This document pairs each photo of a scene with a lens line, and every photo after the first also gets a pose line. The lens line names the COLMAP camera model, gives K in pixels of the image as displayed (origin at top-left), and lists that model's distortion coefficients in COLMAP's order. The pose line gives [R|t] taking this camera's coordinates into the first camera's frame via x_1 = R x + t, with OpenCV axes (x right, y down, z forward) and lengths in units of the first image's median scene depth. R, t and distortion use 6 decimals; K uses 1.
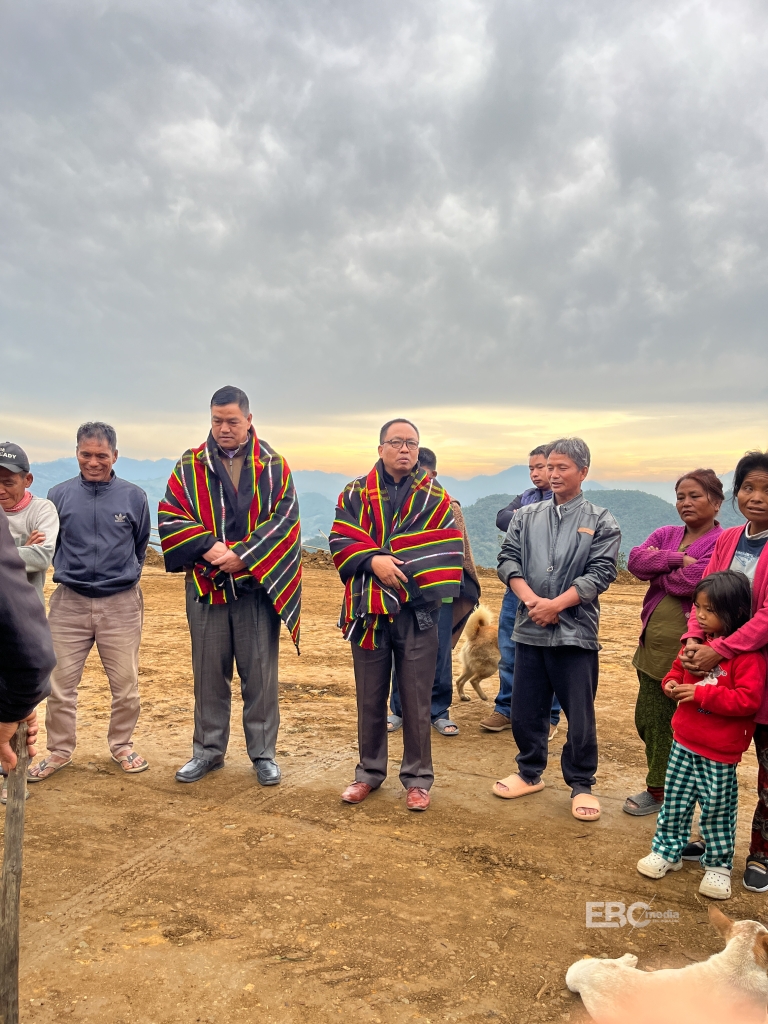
lens RADIAL K [[768.9, 0, 370.8], [0, 768.9, 583.0], [0, 0, 1]] dist [0.071627, -0.099844]
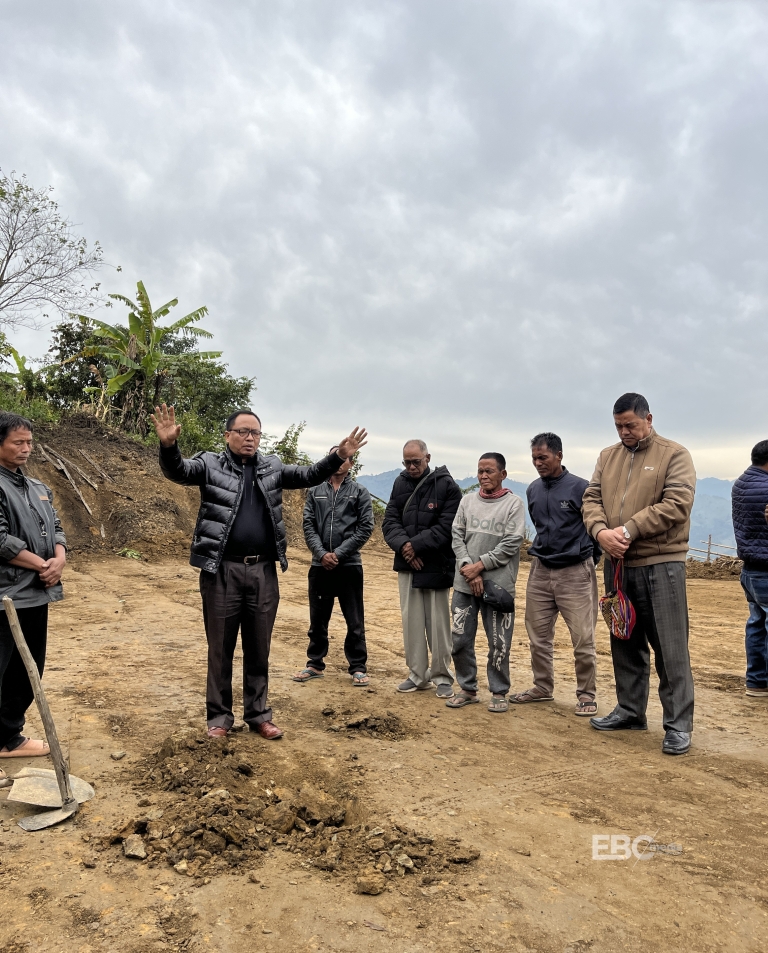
lens RADIAL K [[771.9, 0, 383.5], [0, 771.9, 454.4], [0, 0, 1]] dist [0.031399, -0.006198]
pose [[0.803099, -0.046167, -0.594055, 0.220261], [-0.068191, 0.983322, -0.168605, 0.079538], [0.591931, 0.175916, 0.786556, -0.243703]]
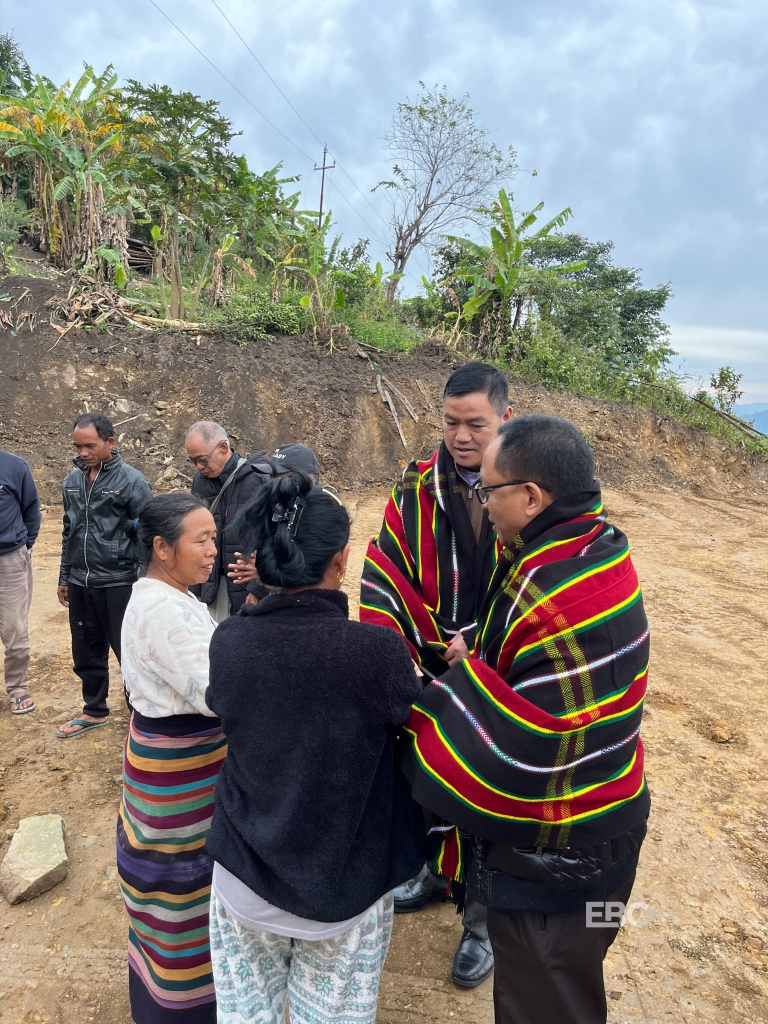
lens RADIAL K [[768.9, 0, 384.8], [0, 768.9, 522.6], [0, 0, 1]] dist [0.071627, -0.099844]
pose [[0.333410, 0.129078, -0.933904, 0.457221], [-0.132643, 0.987152, 0.089083, -0.206016], [0.933404, 0.094175, 0.346248, 0.850051]]
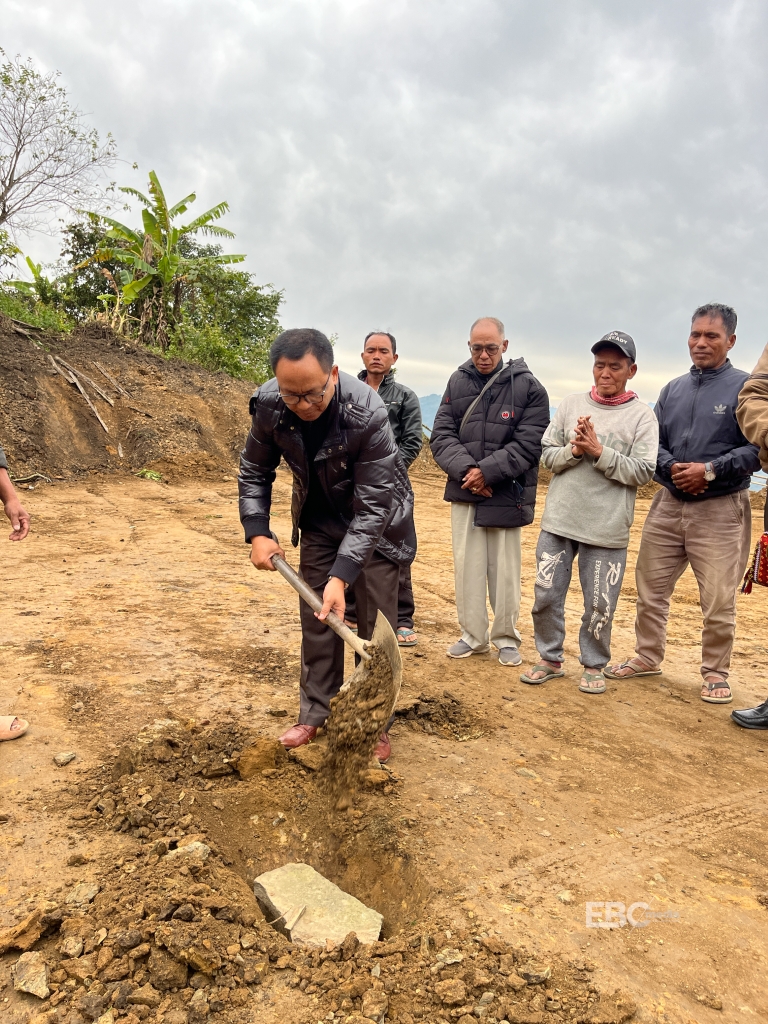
lens RADIAL K [[768.9, 0, 379.5], [0, 768.9, 519.2], [0, 0, 1]] dist [0.071627, -0.099844]
pose [[0.773069, 0.072589, -0.630154, -0.072568], [-0.081818, 0.996543, 0.014420, 0.064216], [0.629023, 0.040410, 0.776336, 0.094305]]
